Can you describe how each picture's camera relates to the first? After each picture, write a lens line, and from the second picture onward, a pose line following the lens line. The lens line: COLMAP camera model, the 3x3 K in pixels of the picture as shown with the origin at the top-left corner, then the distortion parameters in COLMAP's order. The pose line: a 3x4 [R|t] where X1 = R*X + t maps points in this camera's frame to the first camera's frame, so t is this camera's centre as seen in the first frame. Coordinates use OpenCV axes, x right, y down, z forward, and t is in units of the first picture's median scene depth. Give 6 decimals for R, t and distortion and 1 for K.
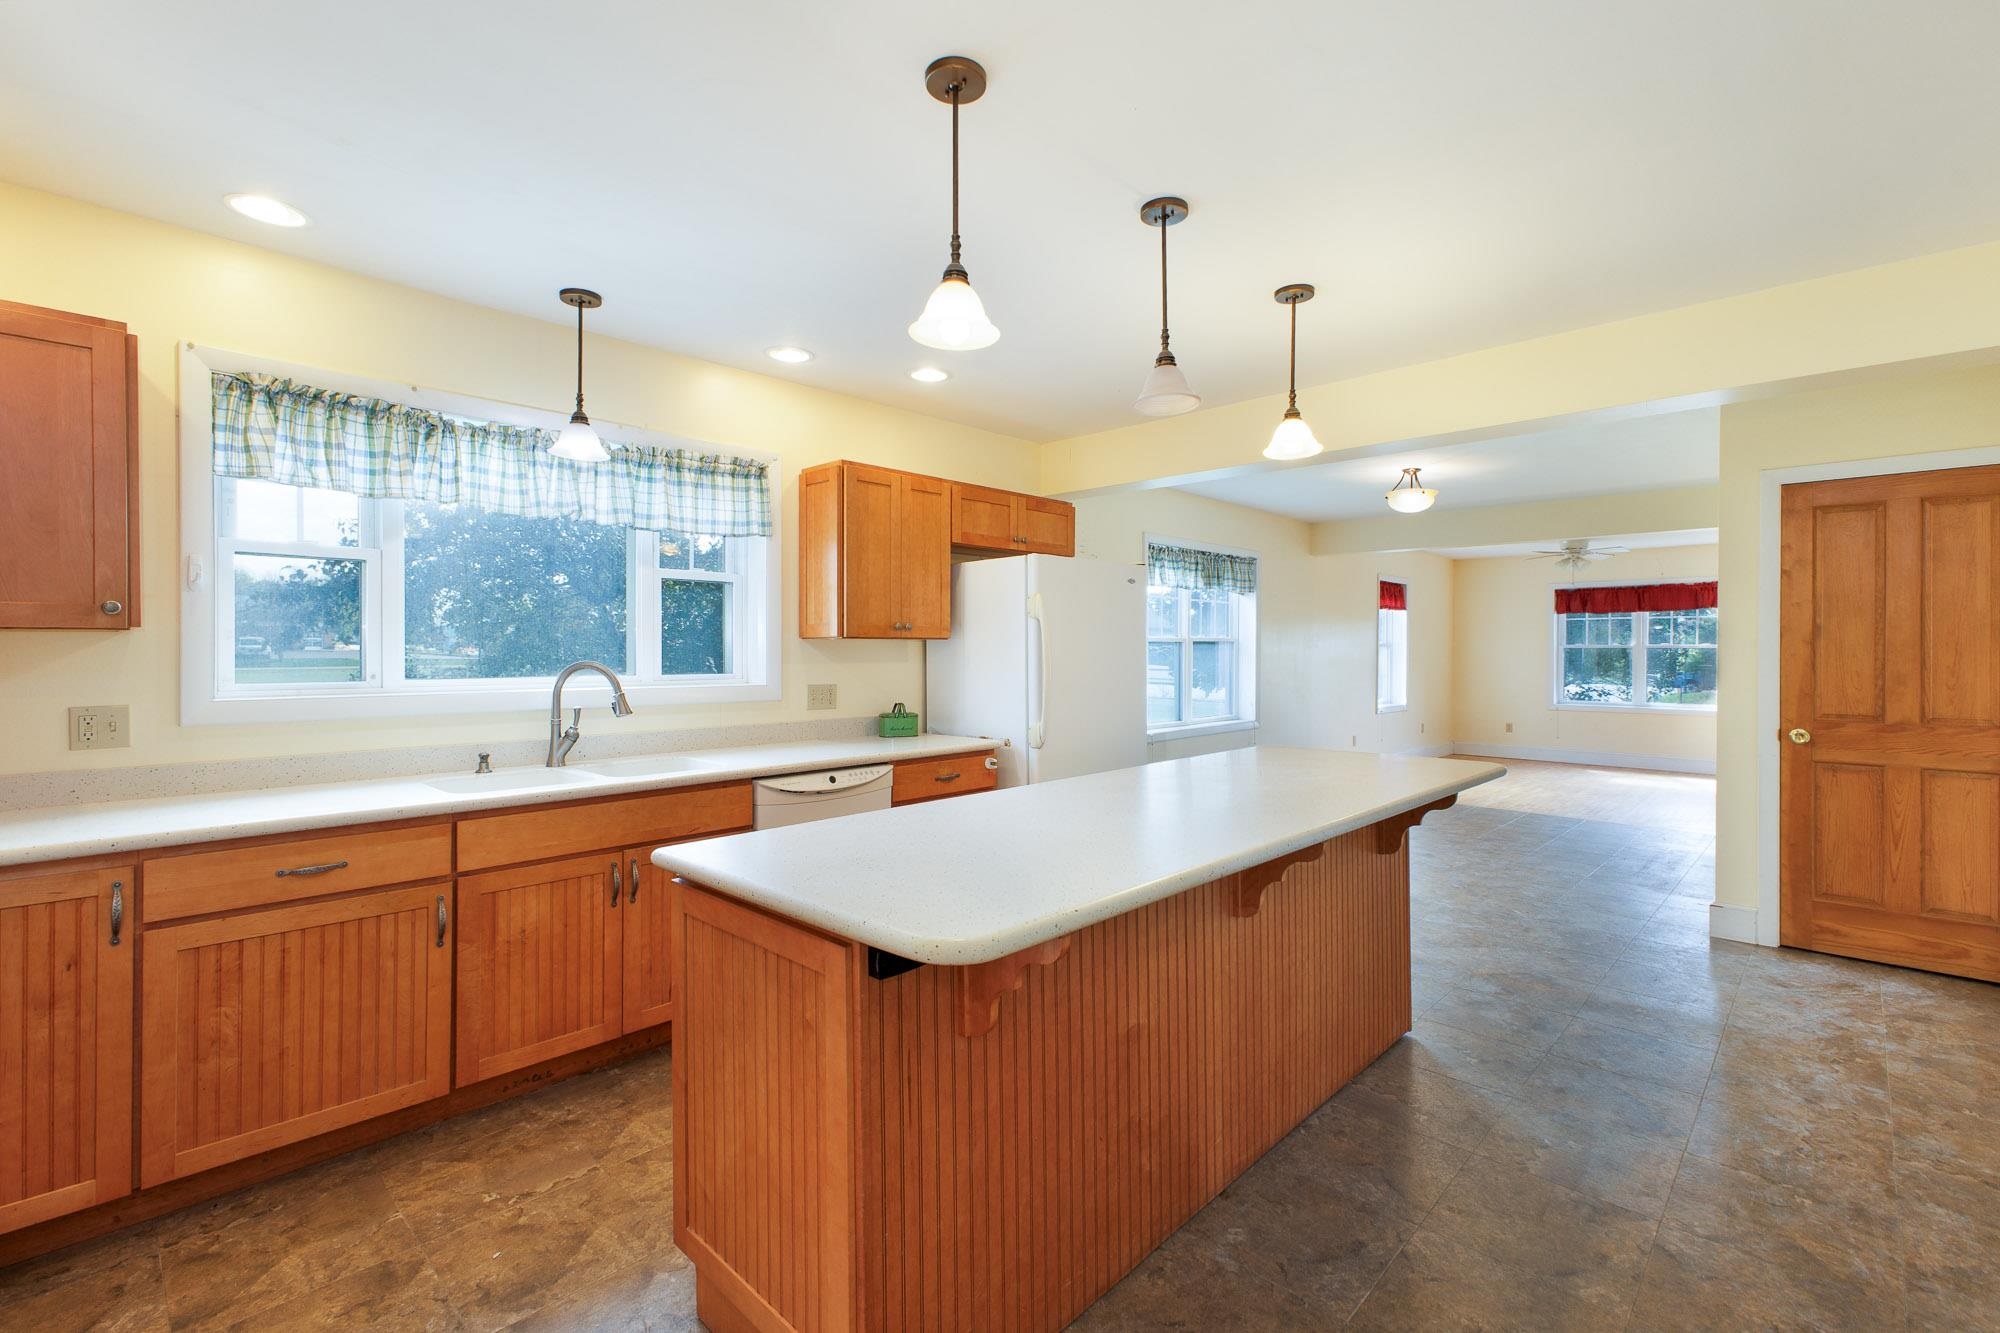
lens RADIAL K [[884.2, 0, 1010.3], [0, 884.2, 645.5], [0, 0, 1]] dist [0.005620, -0.000082]
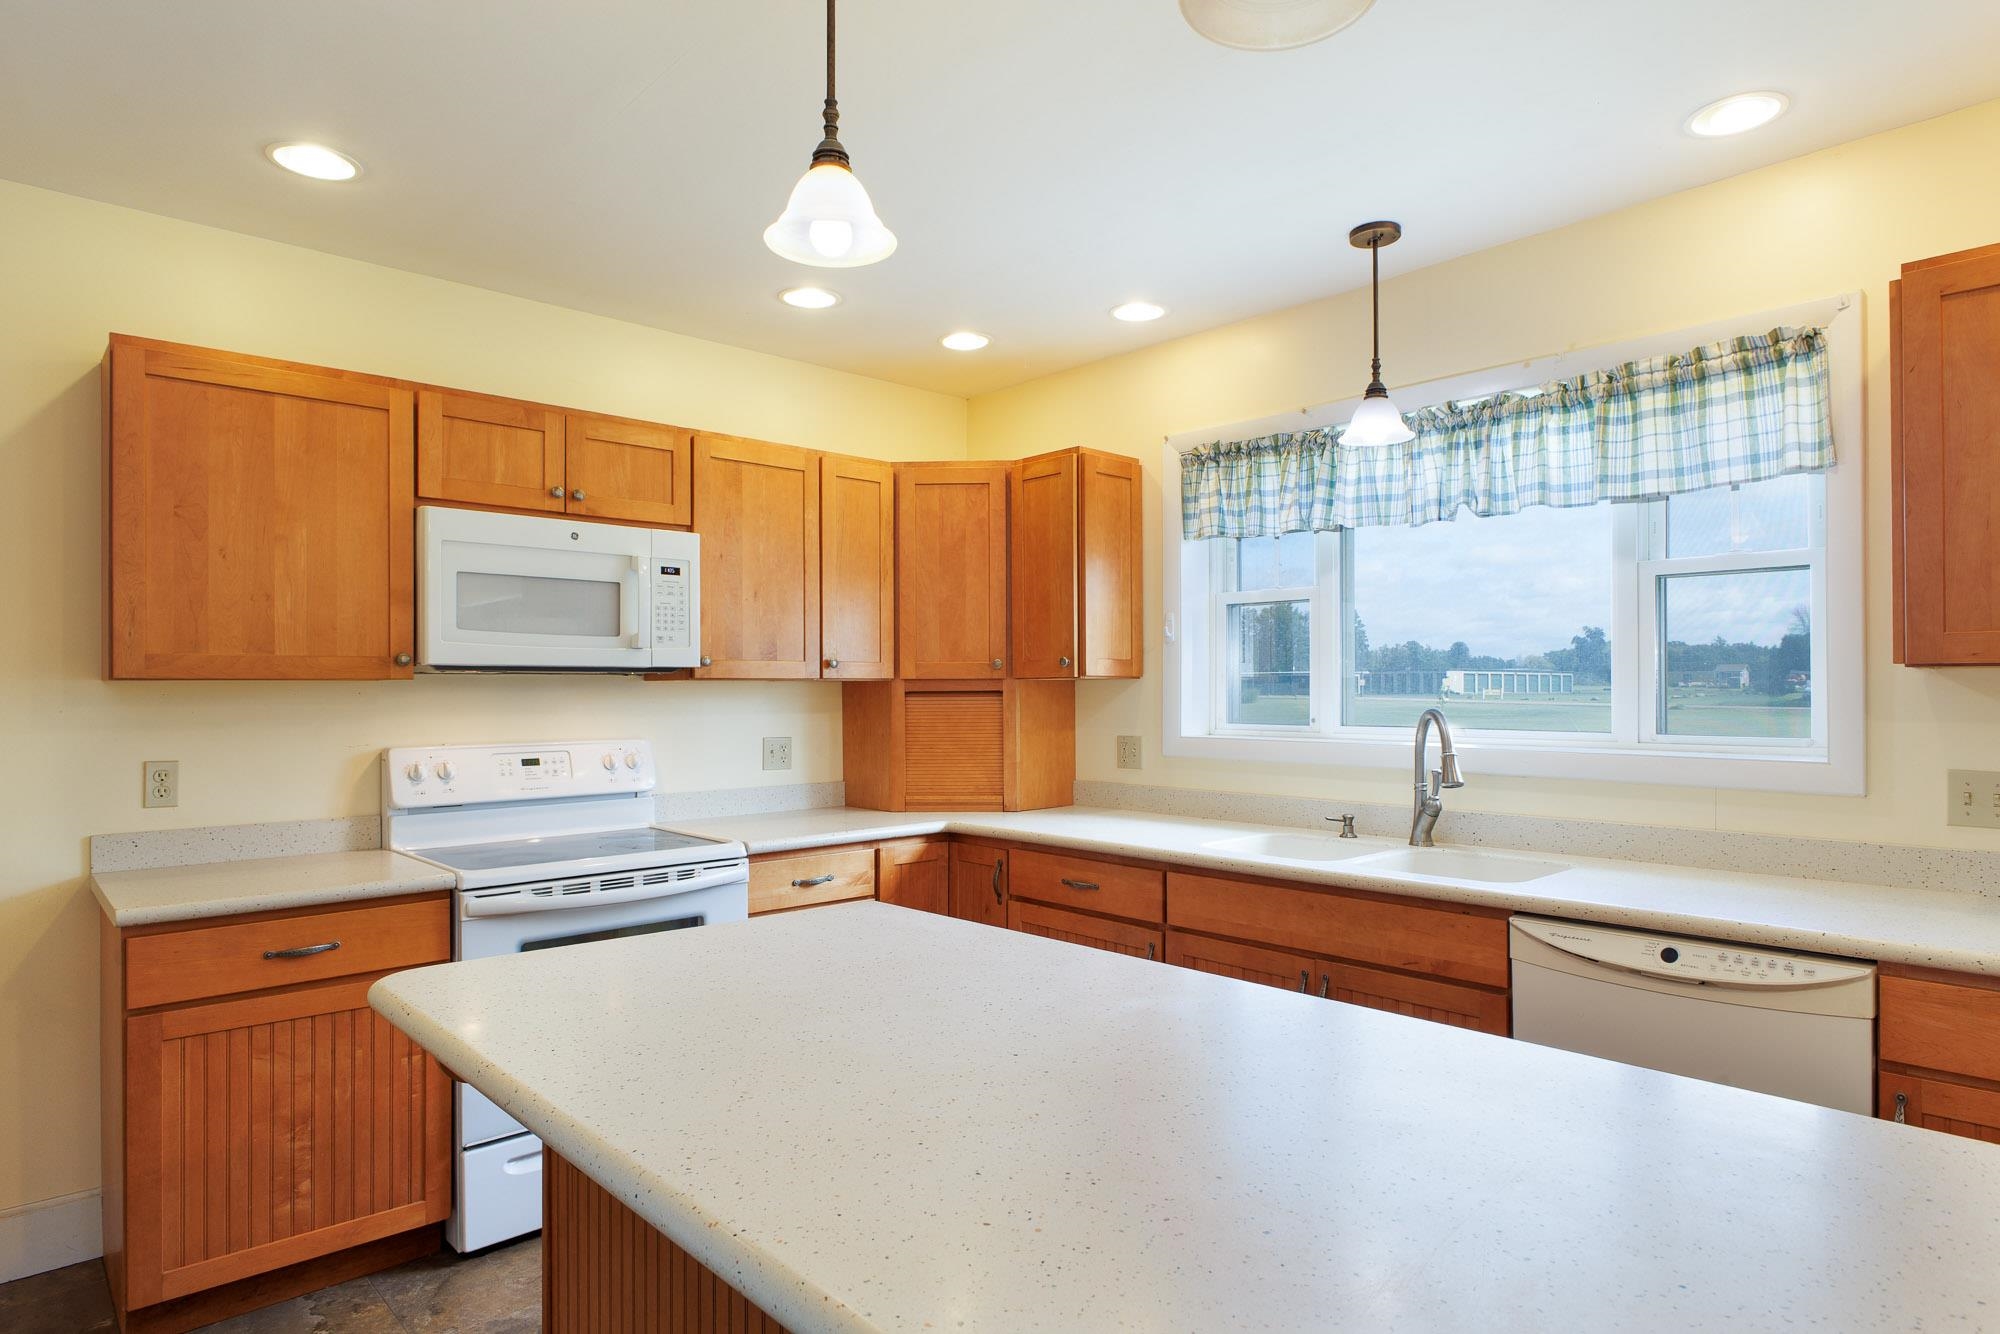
lens RADIAL K [[1111.1, 0, 1006.0], [0, 1111.1, 676.5], [0, 0, 1]] dist [-0.001932, -0.002444]
pose [[-0.056794, -0.014478, -0.998281, 0.392910], [0.005729, 0.999874, -0.014827, 0.002549], [0.998370, -0.006561, -0.056703, 0.592435]]
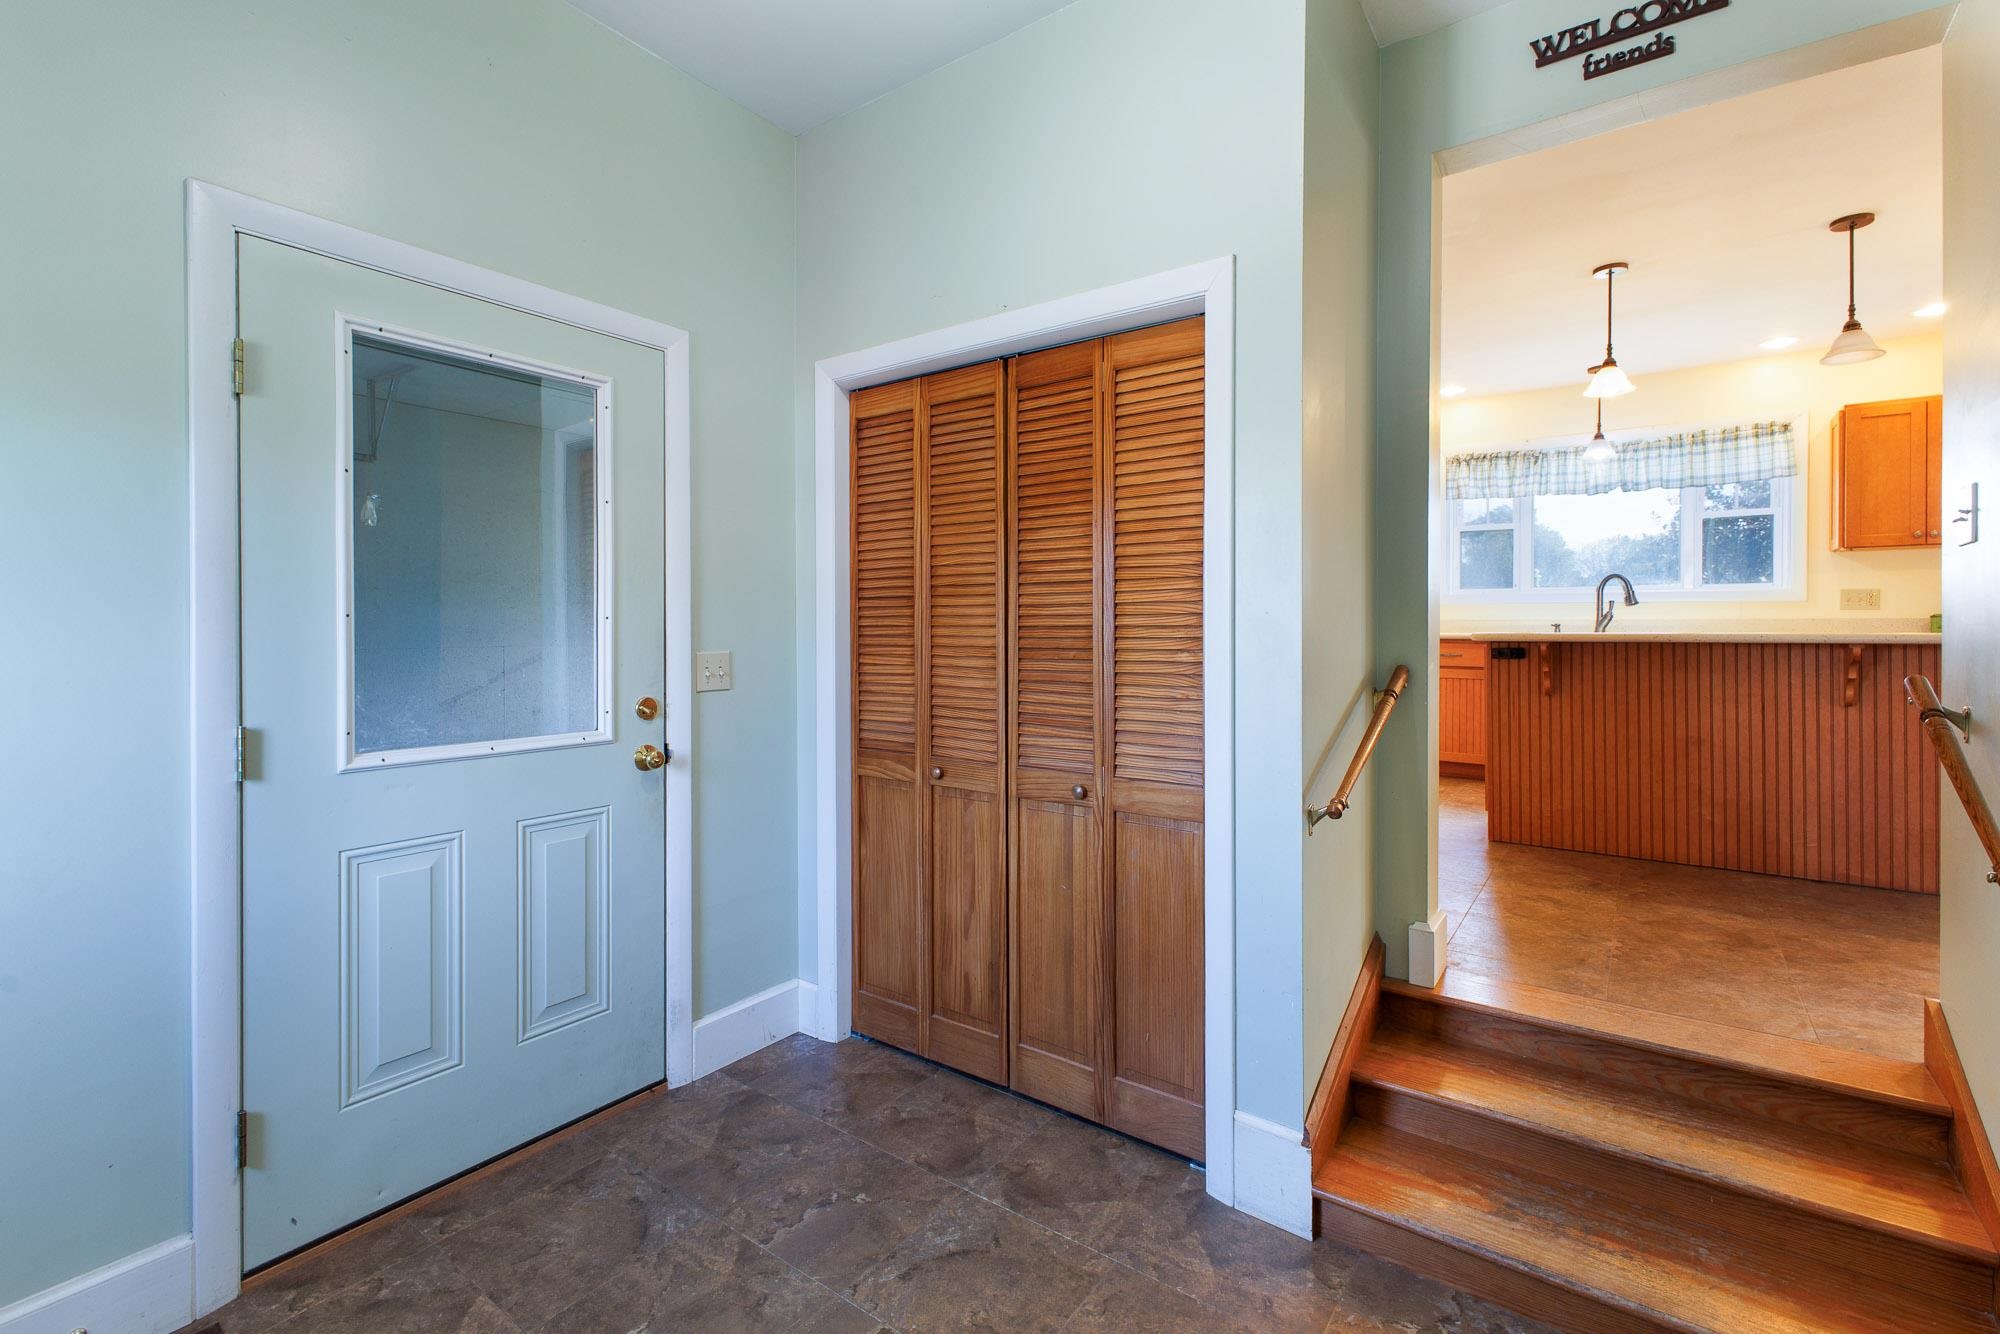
lens RADIAL K [[872.4, 0, 994.8], [0, 872.4, 643.6], [0, 0, 1]] dist [0.001513, 0.000067]
pose [[0.121356, 0.019880, -0.992410, 0.910146], [0.004108, 0.999781, 0.020530, 0.098216], [0.992601, -0.006568, 0.121248, -0.348464]]
